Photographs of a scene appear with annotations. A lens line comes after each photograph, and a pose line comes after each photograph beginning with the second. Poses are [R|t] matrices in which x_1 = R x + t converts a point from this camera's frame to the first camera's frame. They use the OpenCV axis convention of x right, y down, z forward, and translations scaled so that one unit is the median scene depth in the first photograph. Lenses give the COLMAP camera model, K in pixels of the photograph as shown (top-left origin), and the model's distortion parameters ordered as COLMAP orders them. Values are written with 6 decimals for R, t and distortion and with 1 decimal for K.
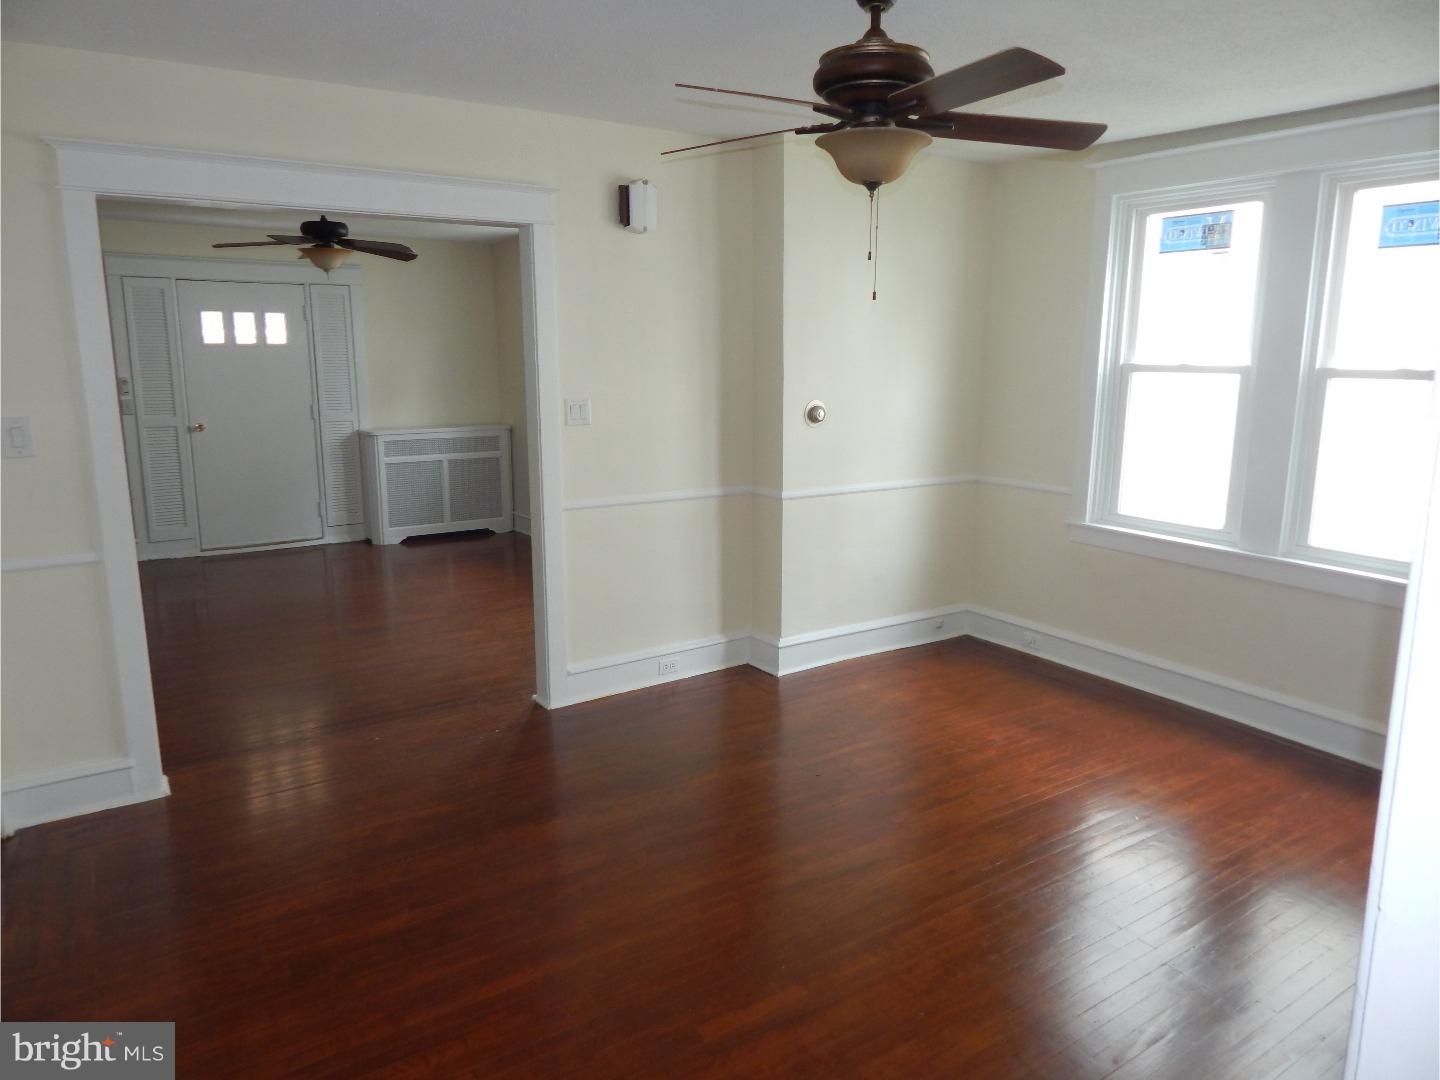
lens RADIAL K [[956.3, 0, 732.7], [0, 956.3, 525.6], [0, 0, 1]] dist [0.010318, -0.004554]
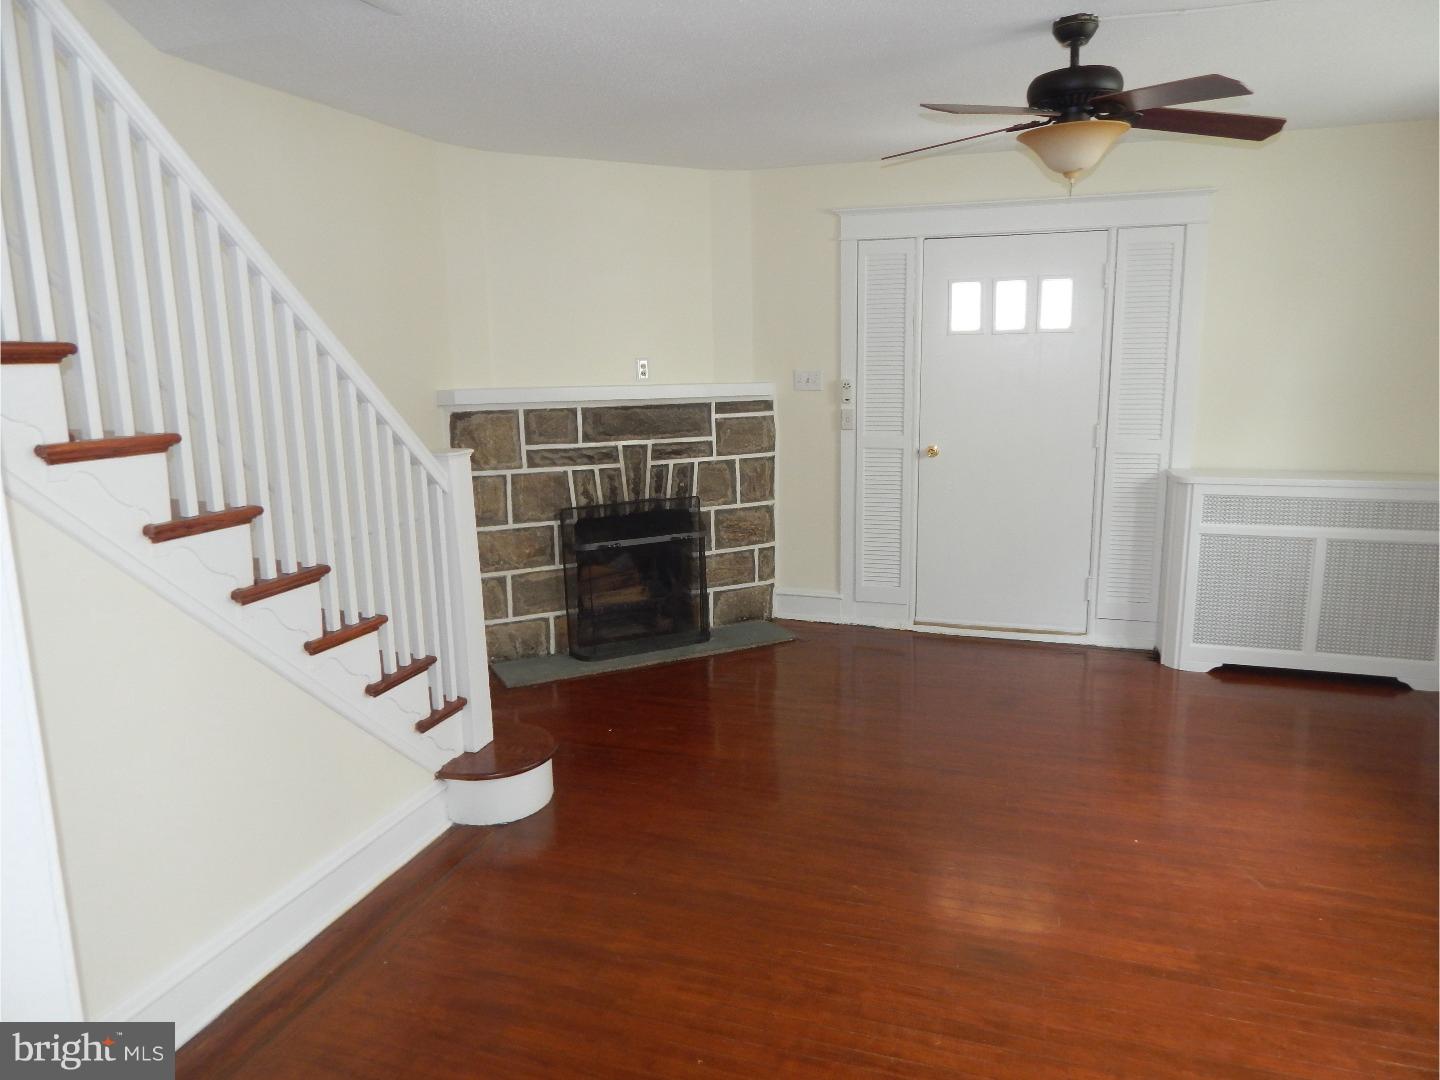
lens RADIAL K [[956.3, 0, 722.9], [0, 956.3, 527.7], [0, 0, 1]] dist [0.010318, -0.004554]
pose [[0.610658, 0.135918, -0.780143, -0.091746], [-0.124441, 0.989391, 0.074968, -0.076105], [0.782056, 0.051302, 0.621093, 0.424410]]
